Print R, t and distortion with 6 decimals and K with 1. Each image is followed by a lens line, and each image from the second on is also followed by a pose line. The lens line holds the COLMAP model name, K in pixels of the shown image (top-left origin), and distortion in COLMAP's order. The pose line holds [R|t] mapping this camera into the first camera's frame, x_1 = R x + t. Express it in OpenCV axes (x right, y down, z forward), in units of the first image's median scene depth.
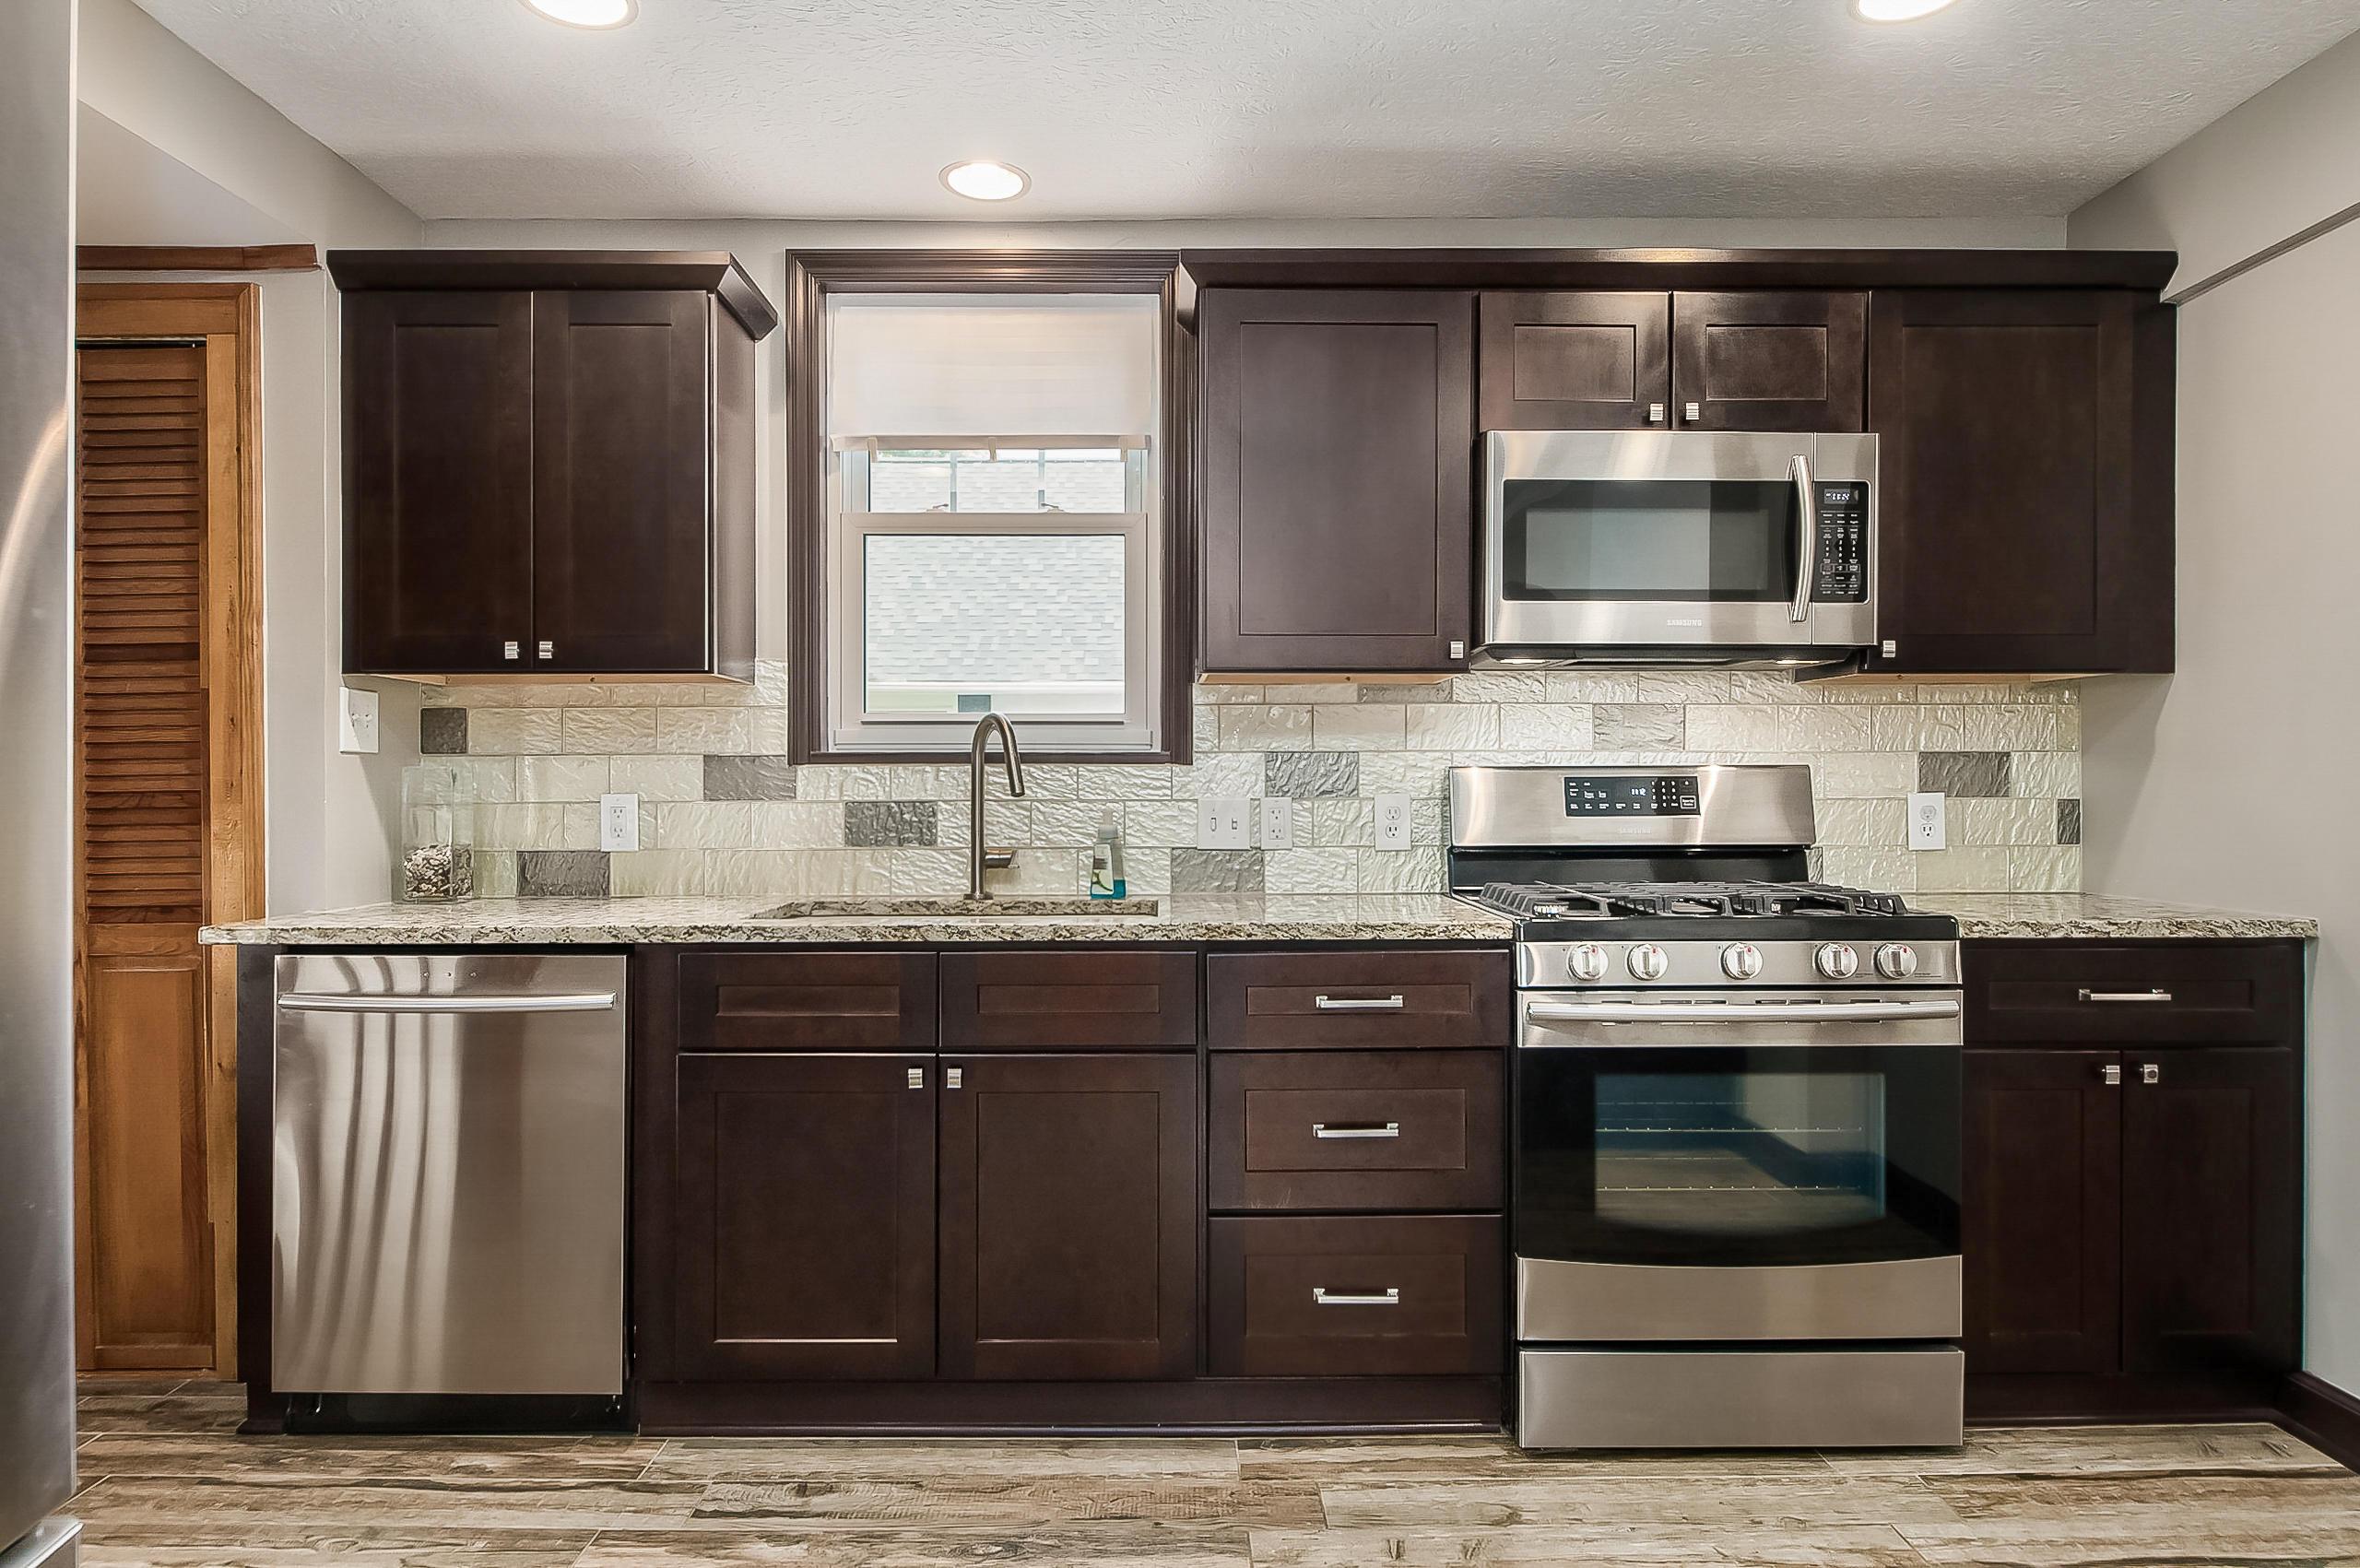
lens RADIAL K [[1409.9, 0, 1180.0], [0, 1409.9, 784.0], [0, 0, 1]] dist [-0.001659, -0.001909]
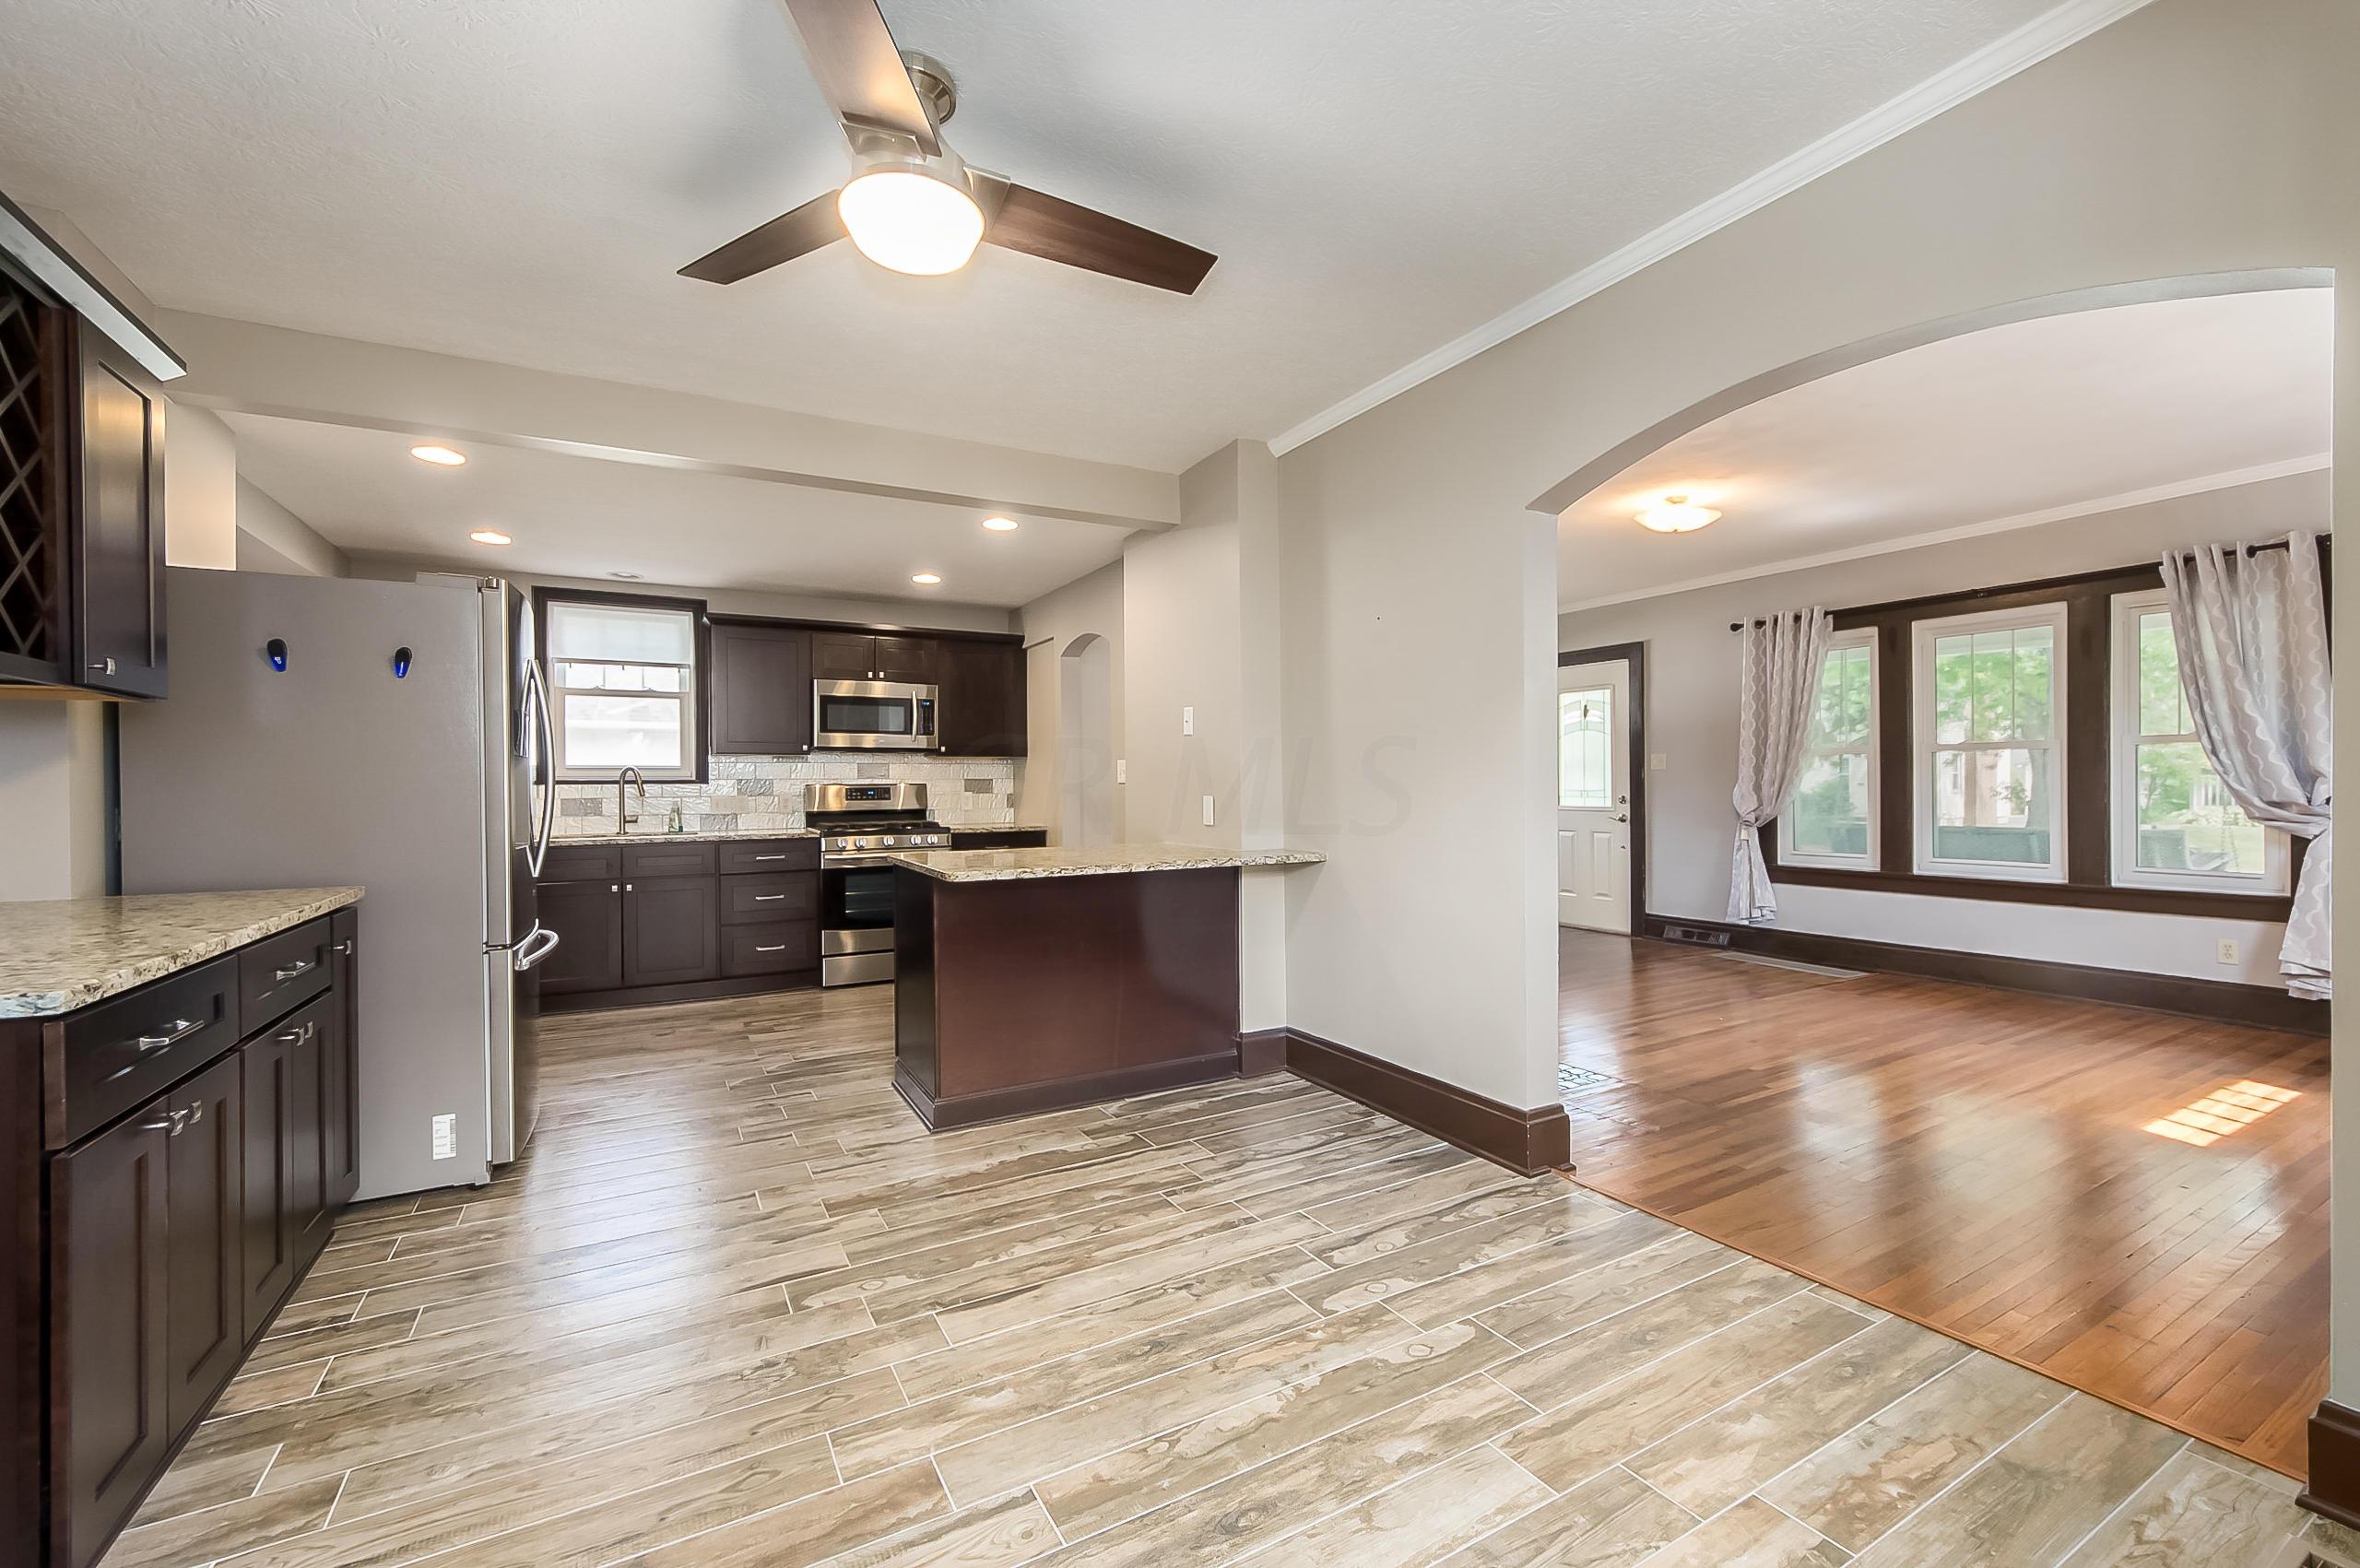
lens RADIAL K [[972.4, 0, 1180.0], [0, 972.4, 784.0], [0, 0, 1]] dist [-0.001453, -0.000280]
pose [[0.873247, -0.003695, 0.487264, -0.120058], [0.003943, 0.999992, 0.000518, -0.011566], [-0.487262, 0.001469, 0.873255, -1.207788]]
